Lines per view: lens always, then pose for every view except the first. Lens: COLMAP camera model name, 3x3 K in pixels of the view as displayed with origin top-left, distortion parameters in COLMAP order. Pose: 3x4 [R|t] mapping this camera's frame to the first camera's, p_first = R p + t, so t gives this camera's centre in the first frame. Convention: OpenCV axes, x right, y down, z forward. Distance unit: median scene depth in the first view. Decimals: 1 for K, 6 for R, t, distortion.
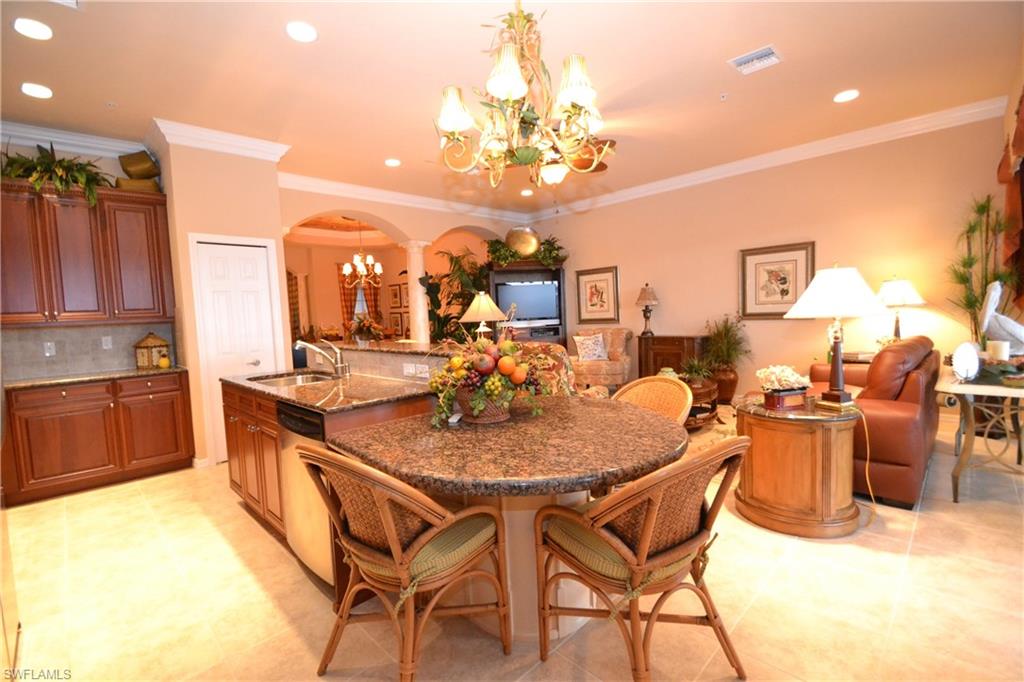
lens RADIAL K [[459.8, 0, 505.3], [0, 459.8, 343.3], [0, 0, 1]] dist [-0.000246, -0.000082]
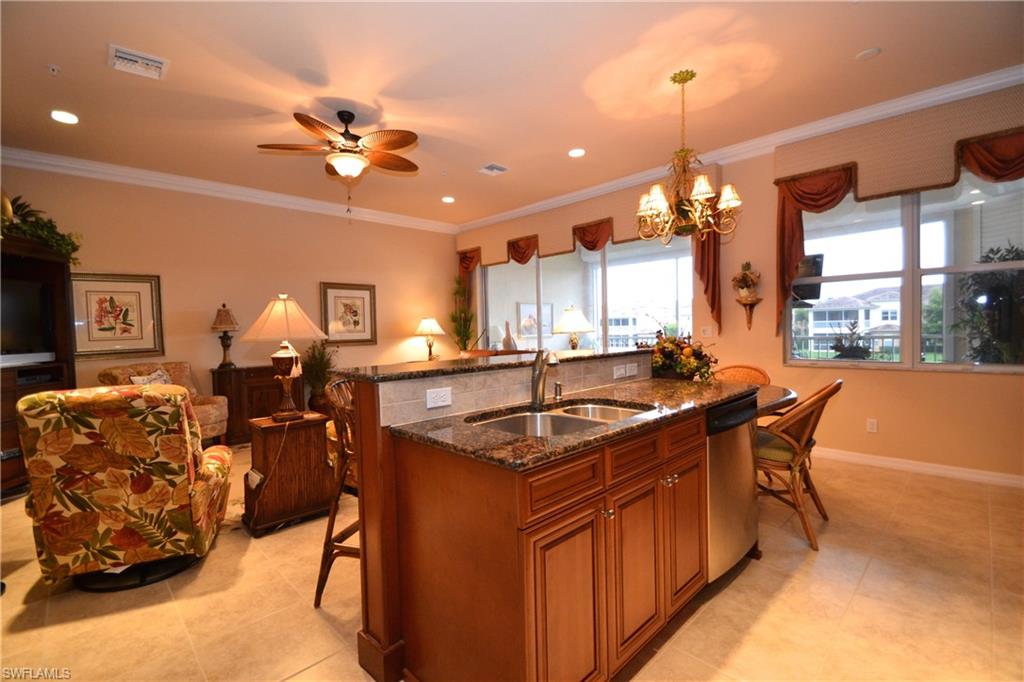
lens RADIAL K [[459.8, 0, 505.3], [0, 459.8, 343.3], [0, 0, 1]] dist [-0.000246, -0.000082]
pose [[0.005397, 0.009770, 0.999938, -0.500803], [0.090929, 0.995805, -0.010221, -0.008095], [-0.995843, 0.090978, 0.004486, 0.508730]]
